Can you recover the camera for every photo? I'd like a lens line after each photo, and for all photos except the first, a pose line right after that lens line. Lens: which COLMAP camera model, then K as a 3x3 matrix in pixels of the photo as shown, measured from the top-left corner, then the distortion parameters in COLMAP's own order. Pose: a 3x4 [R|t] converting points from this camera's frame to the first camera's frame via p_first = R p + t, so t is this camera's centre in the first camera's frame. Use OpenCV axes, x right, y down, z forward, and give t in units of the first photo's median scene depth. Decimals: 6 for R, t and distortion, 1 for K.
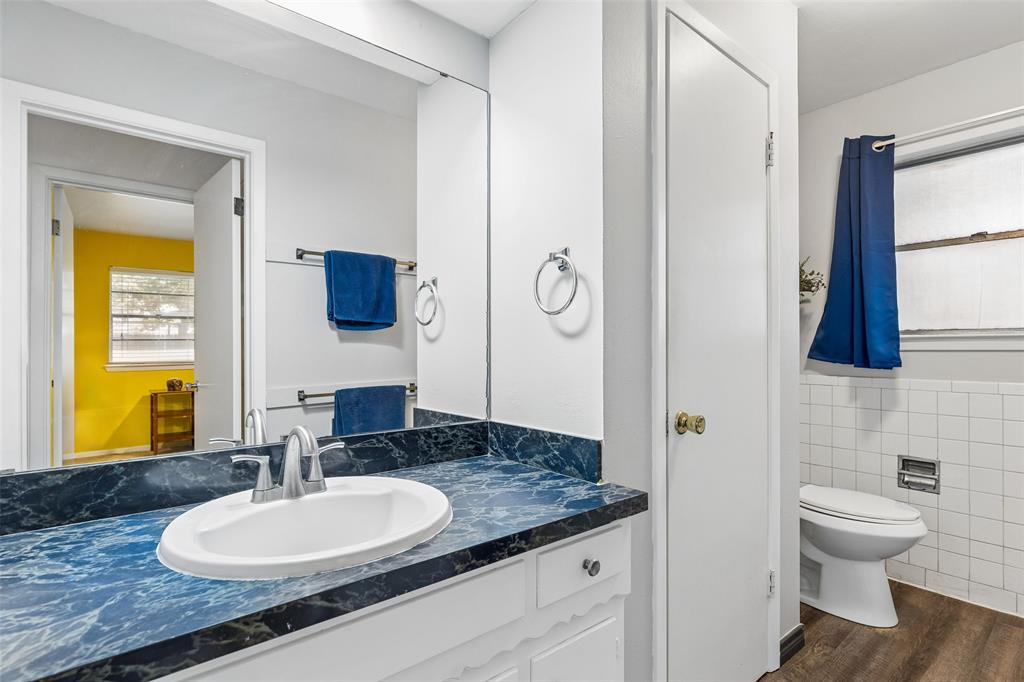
lens RADIAL K [[508.4, 0, 511.7], [0, 508.4, 345.2], [0, 0, 1]] dist [0.003997, -0.000989]
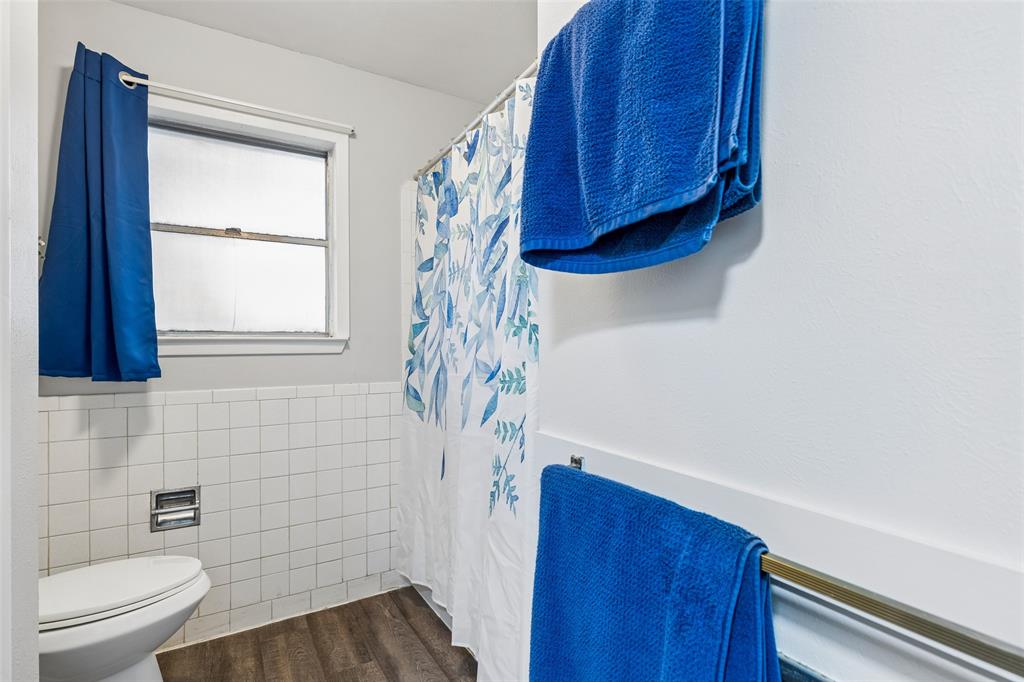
lens RADIAL K [[508.4, 0, 512.3], [0, 508.4, 346.5], [0, 0, 1]] dist [0.003997, -0.000989]
pose [[0.127558, 0.008080, 0.991798, 0.062234], [0.000827, 0.999966, -0.008253, 0.002900], [-0.991831, 0.001873, 0.127547, 0.363742]]
